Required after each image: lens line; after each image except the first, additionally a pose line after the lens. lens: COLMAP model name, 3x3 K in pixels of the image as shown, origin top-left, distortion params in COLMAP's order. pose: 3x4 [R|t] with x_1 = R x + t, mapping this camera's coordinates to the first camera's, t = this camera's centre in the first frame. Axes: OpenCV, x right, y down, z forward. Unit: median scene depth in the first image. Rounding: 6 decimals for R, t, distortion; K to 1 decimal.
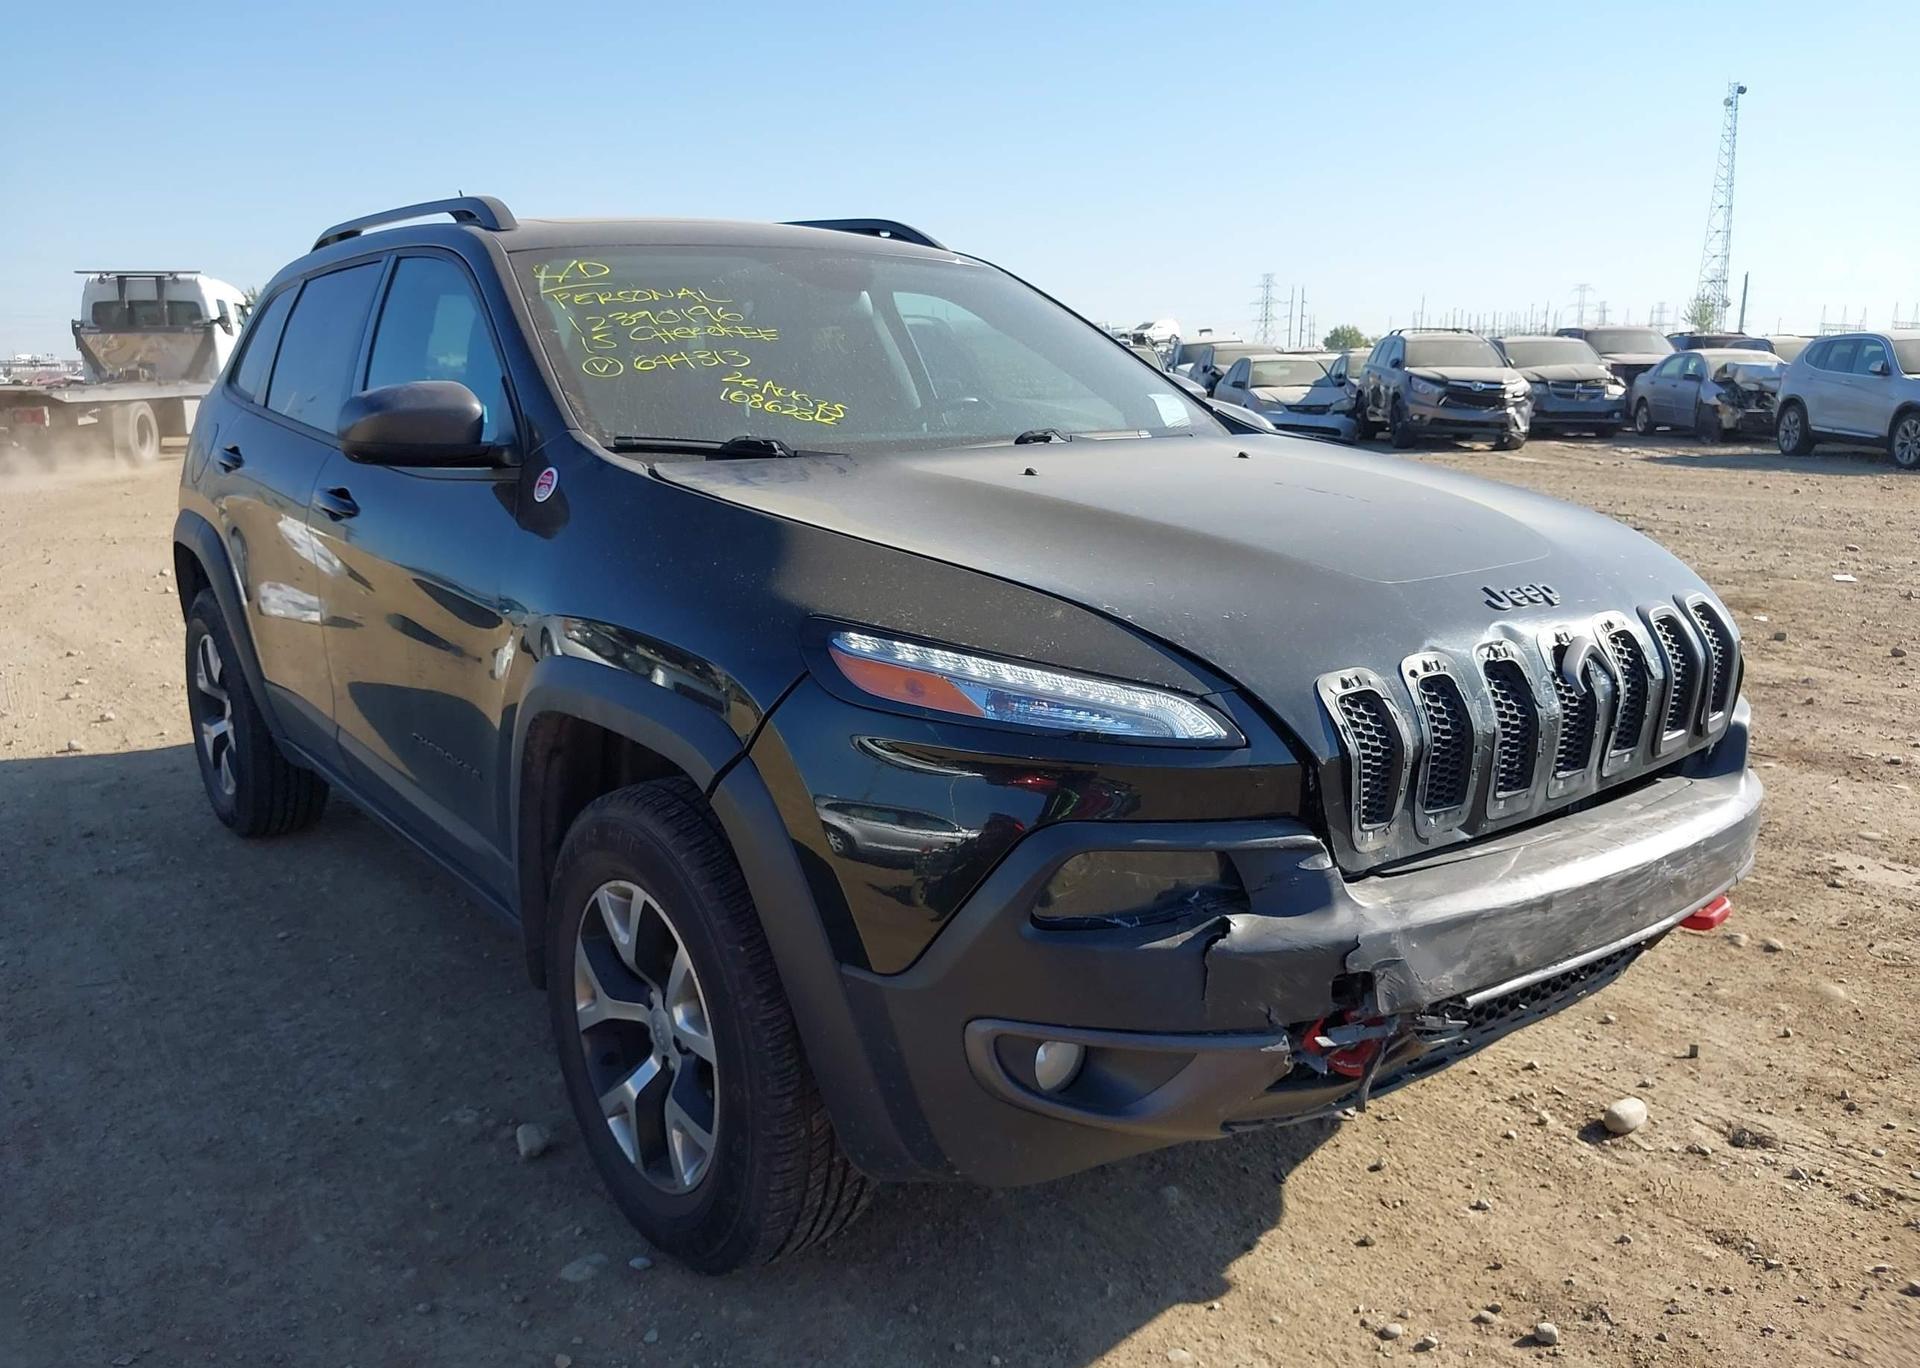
lens RADIAL K [[1563.7, 0, 955.7], [0, 1563.7, 693.2], [0, 0, 1]] dist [0.036302, -0.043500]
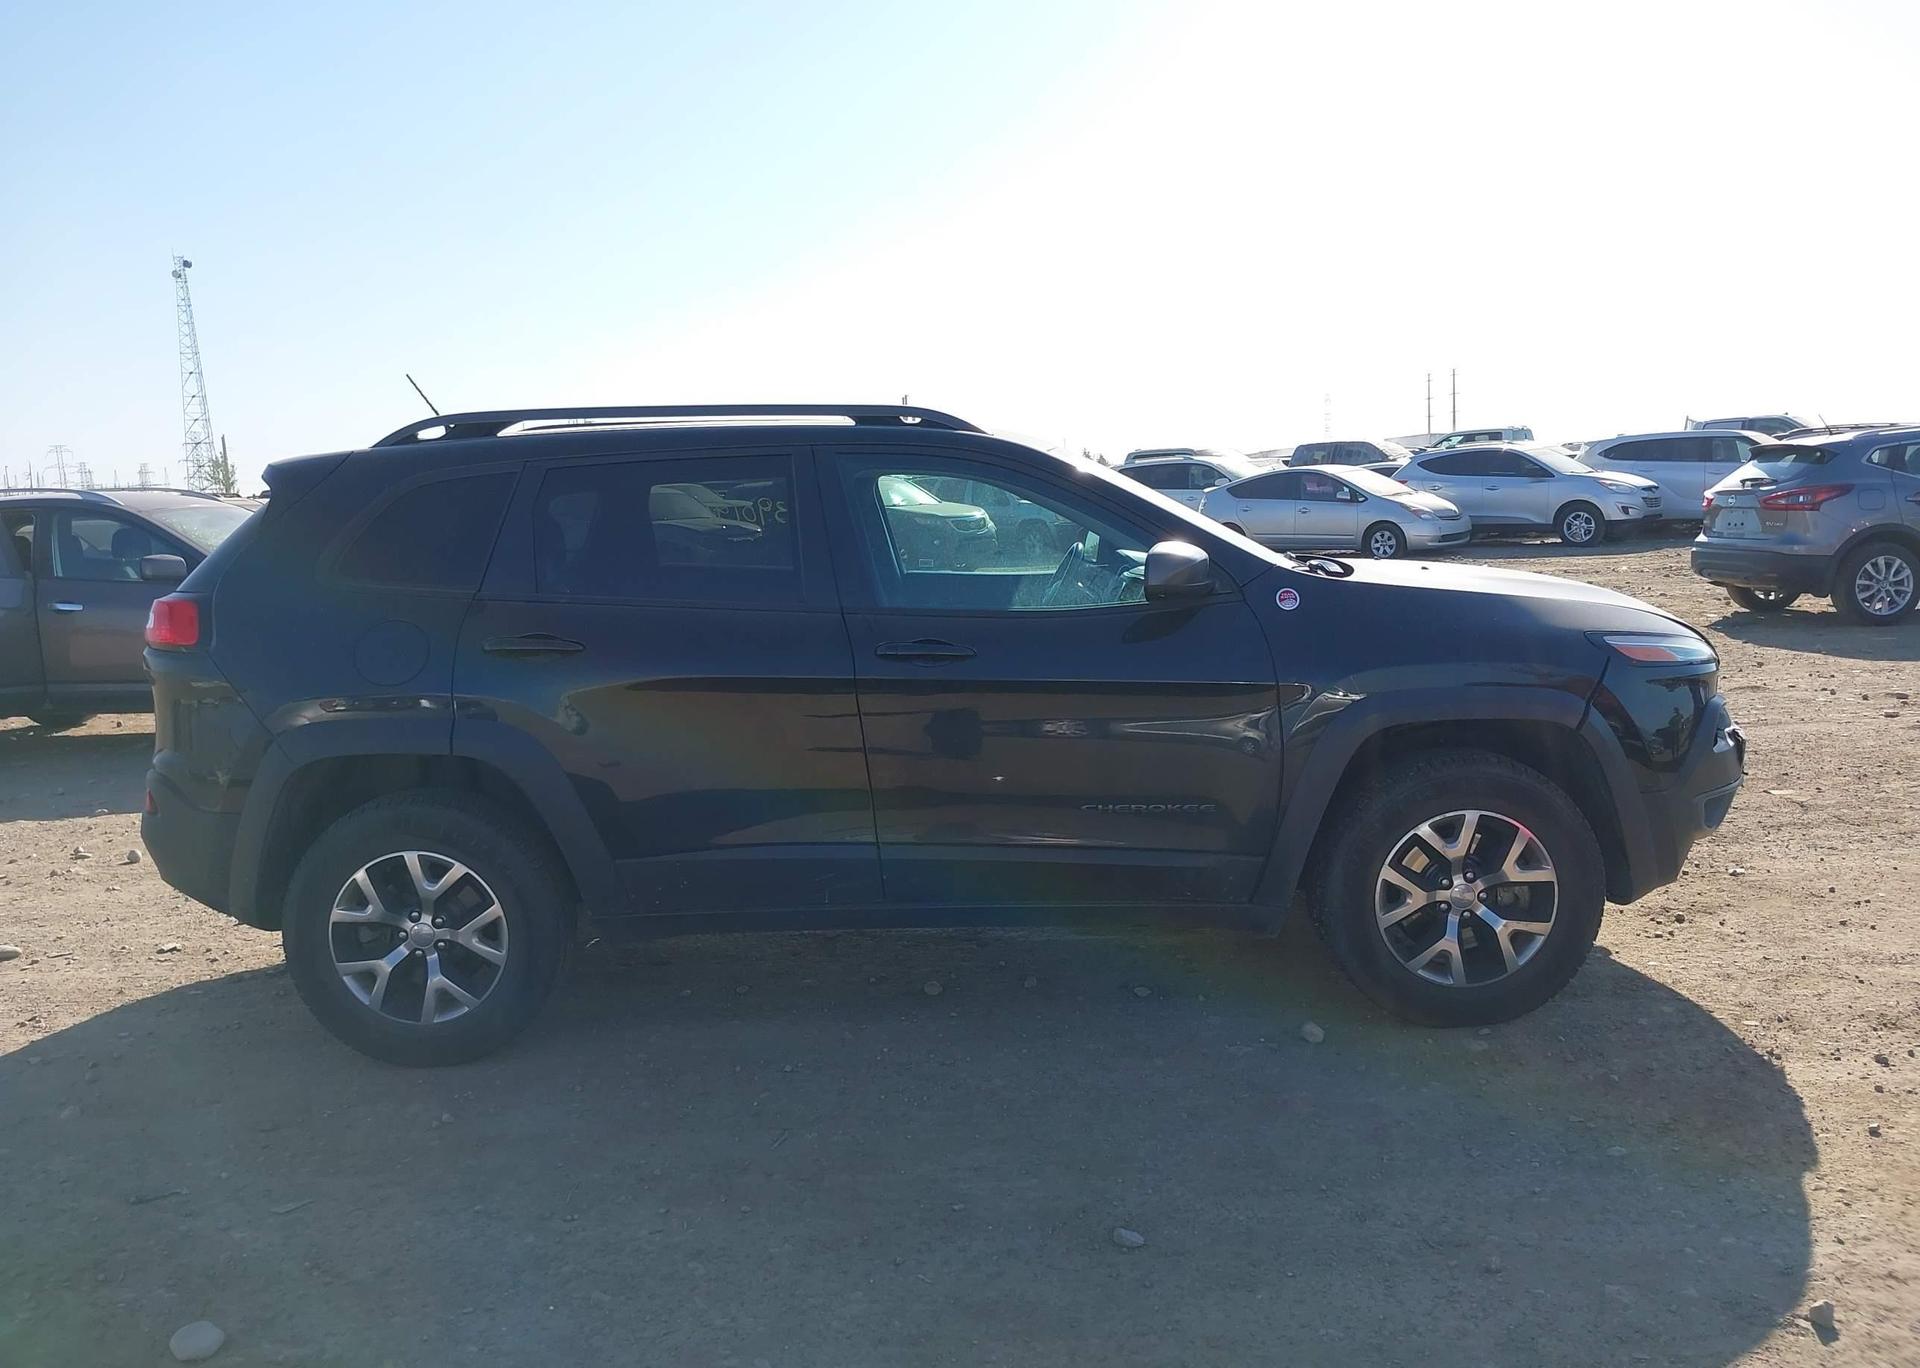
lens RADIAL K [[1563.7, 0, 975.3], [0, 1563.7, 665.1], [0, 0, 1]] dist [0.036302, -0.043500]
pose [[0.585822, -0.110271, 0.802903, -0.295570], [0.201630, 0.979381, -0.012606, -0.019182], [-0.784958, 0.169274, 0.595976, 0.055377]]
